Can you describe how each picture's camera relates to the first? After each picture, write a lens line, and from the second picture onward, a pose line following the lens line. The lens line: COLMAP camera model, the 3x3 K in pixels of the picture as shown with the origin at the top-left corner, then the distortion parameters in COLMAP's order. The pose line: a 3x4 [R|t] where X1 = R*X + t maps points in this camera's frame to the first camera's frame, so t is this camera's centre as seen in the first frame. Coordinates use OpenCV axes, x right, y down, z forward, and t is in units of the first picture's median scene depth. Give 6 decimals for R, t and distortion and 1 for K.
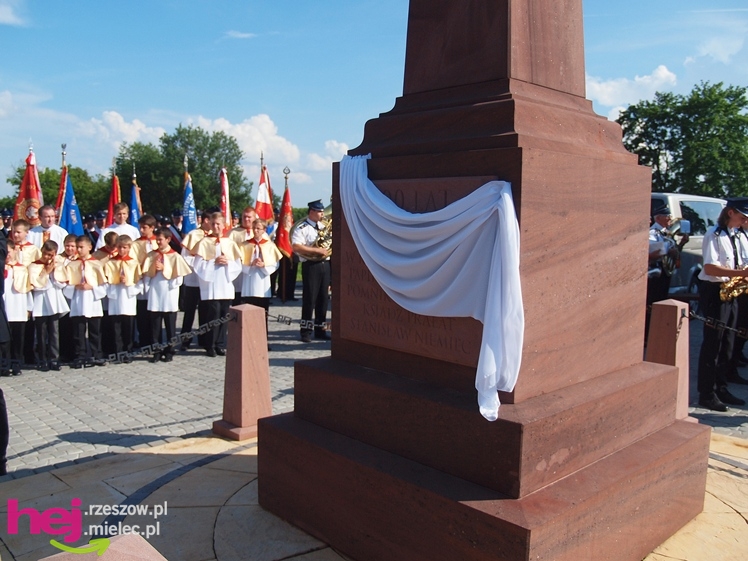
lens RADIAL K [[688.1, 0, 374.0], [0, 688.1, 280.5], [0, 0, 1]] dist [-0.118100, 0.004818]
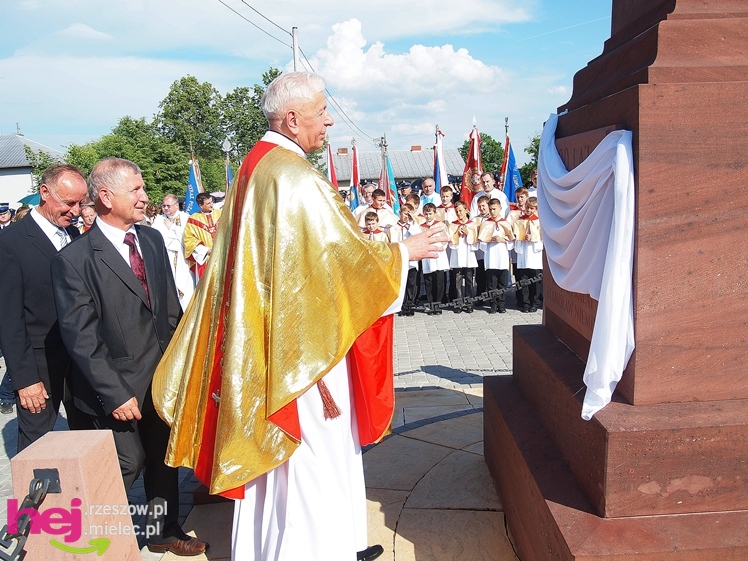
lens RADIAL K [[624.0, 0, 374.0], [0, 624.0, 280.5], [0, 0, 1]] dist [-0.080198, 0.004414]
pose [[0.718914, 0.064031, -0.692143, 0.455534], [-0.013758, 0.996864, 0.077931, -0.019482], [0.694962, -0.046503, 0.717541, 0.251825]]
